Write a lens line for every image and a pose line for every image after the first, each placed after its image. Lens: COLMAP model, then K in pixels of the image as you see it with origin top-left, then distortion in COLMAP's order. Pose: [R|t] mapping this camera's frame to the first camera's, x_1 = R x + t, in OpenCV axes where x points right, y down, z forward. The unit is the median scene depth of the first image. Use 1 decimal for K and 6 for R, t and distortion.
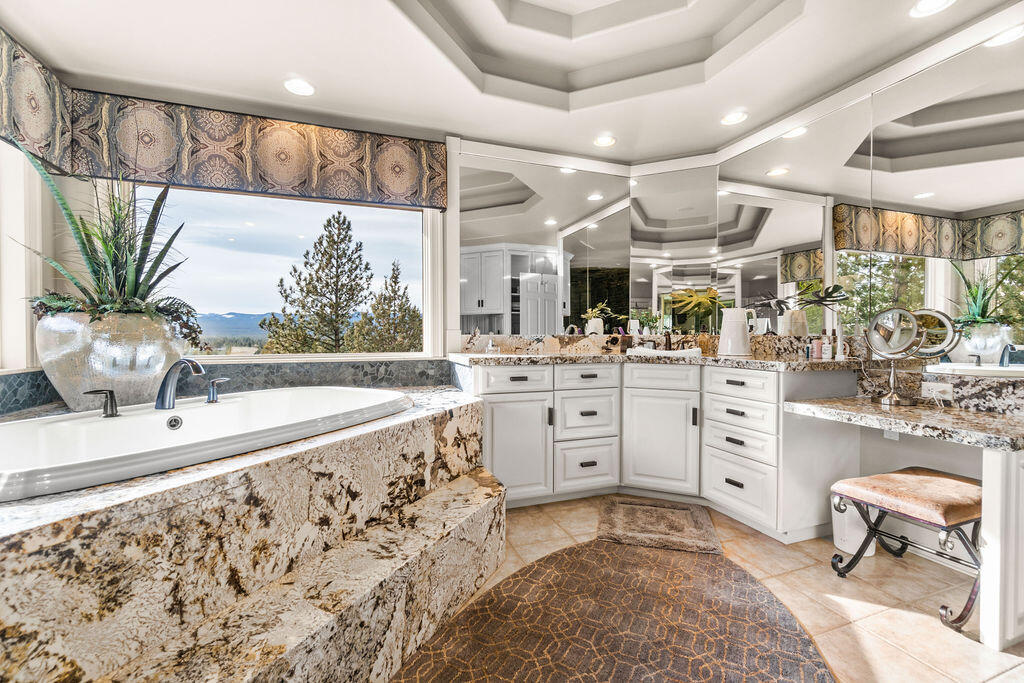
lens RADIAL K [[439.5, 0, 515.6], [0, 439.5, 339.9], [0, 0, 1]] dist [-0.007804, 0.001604]
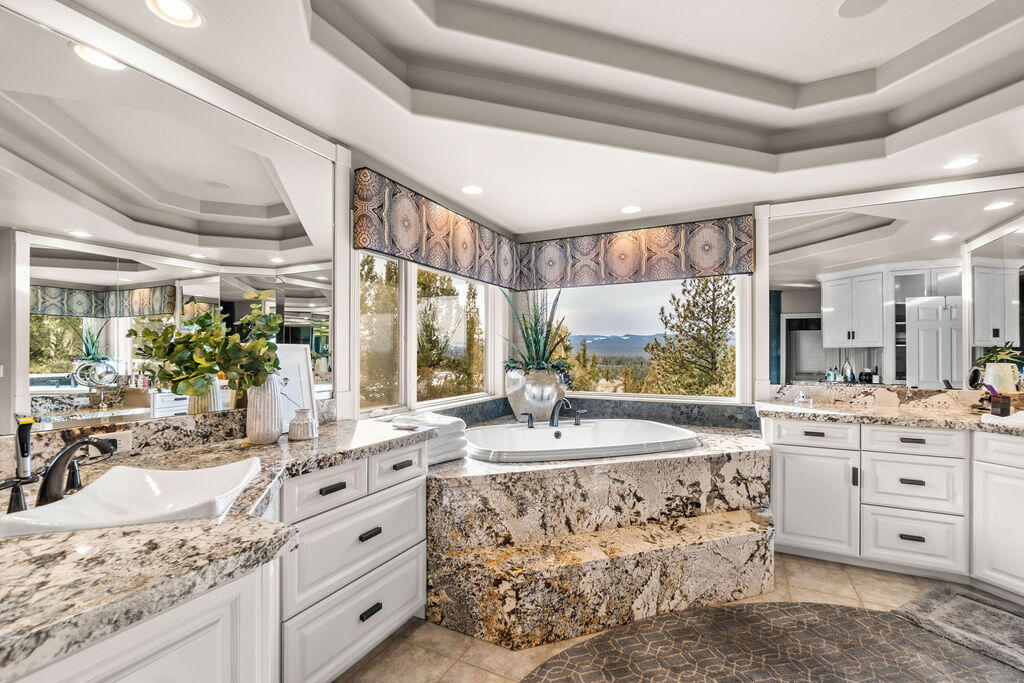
lens RADIAL K [[439.5, 0, 514.3], [0, 439.5, 349.0], [0, 0, 1]] dist [-0.007804, 0.001604]
pose [[0.677325, -0.007376, -0.735647, 0.328899], [-0.009997, 0.999765, -0.019229, -0.097835], [0.735616, 0.020379, 0.677092, -0.267212]]
